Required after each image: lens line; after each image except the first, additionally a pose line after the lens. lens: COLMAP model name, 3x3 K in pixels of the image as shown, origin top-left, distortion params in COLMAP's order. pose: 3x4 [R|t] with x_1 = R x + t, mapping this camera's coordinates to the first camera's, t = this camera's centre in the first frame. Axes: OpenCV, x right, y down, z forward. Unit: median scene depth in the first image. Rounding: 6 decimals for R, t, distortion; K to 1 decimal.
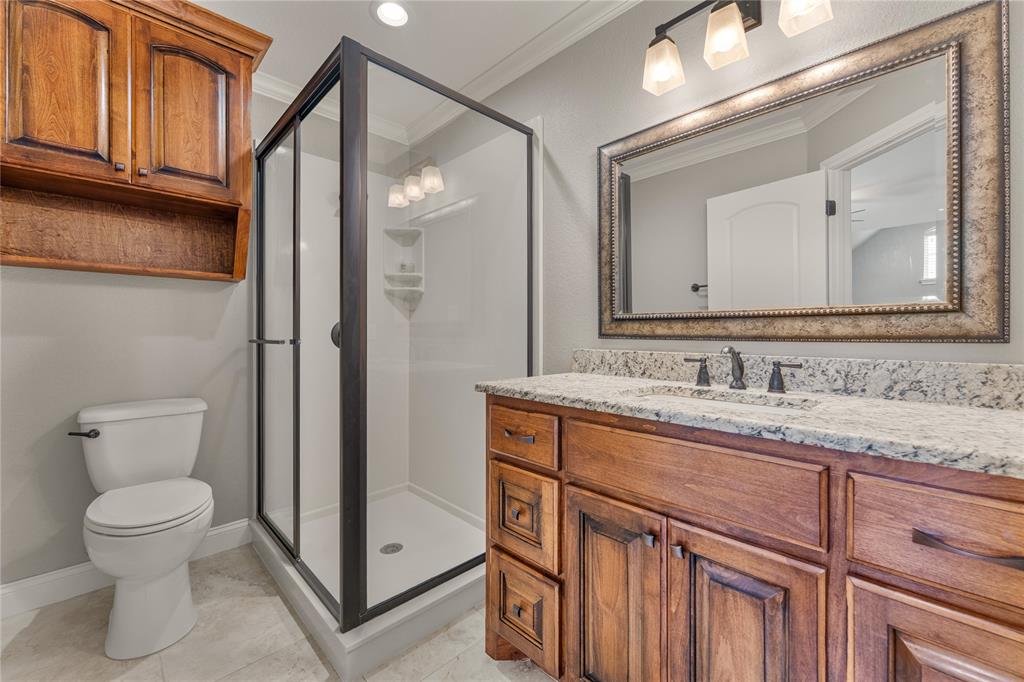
lens RADIAL K [[410.9, 0, 511.3], [0, 410.9, 333.2], [0, 0, 1]] dist [-0.003092, -0.000423]
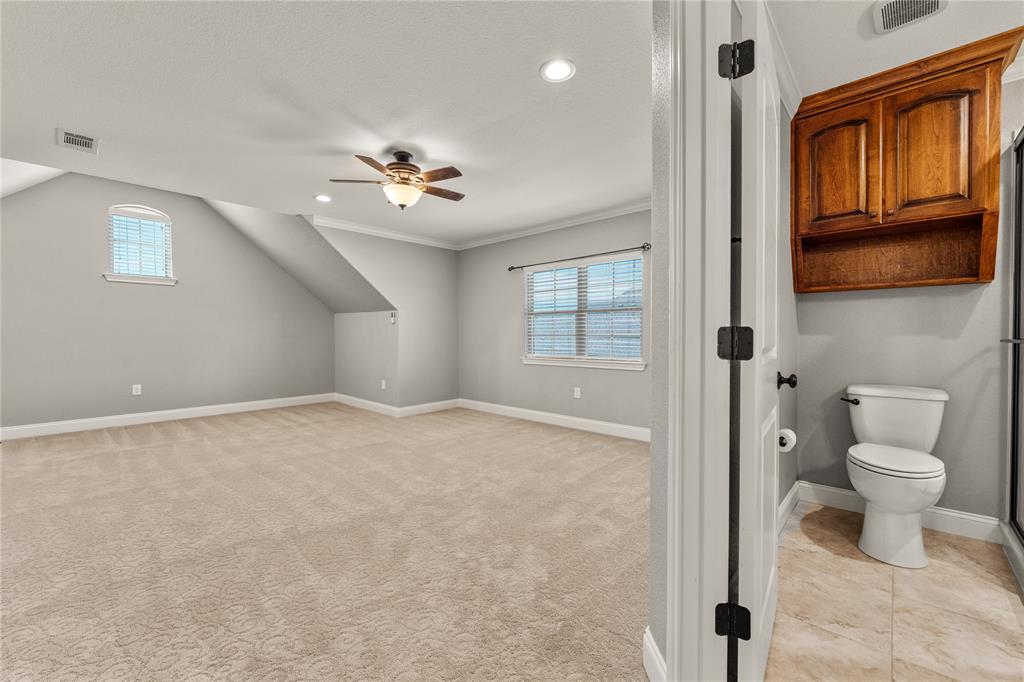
lens RADIAL K [[411.2, 0, 512.0], [0, 411.2, 341.0], [0, 0, 1]] dist [-0.001185, -0.000195]
pose [[0.043584, 0.014481, -0.998945, 0.372249], [0.001712, 0.999892, 0.014569, 0.004386], [0.999048, -0.002345, 0.043554, -0.278452]]
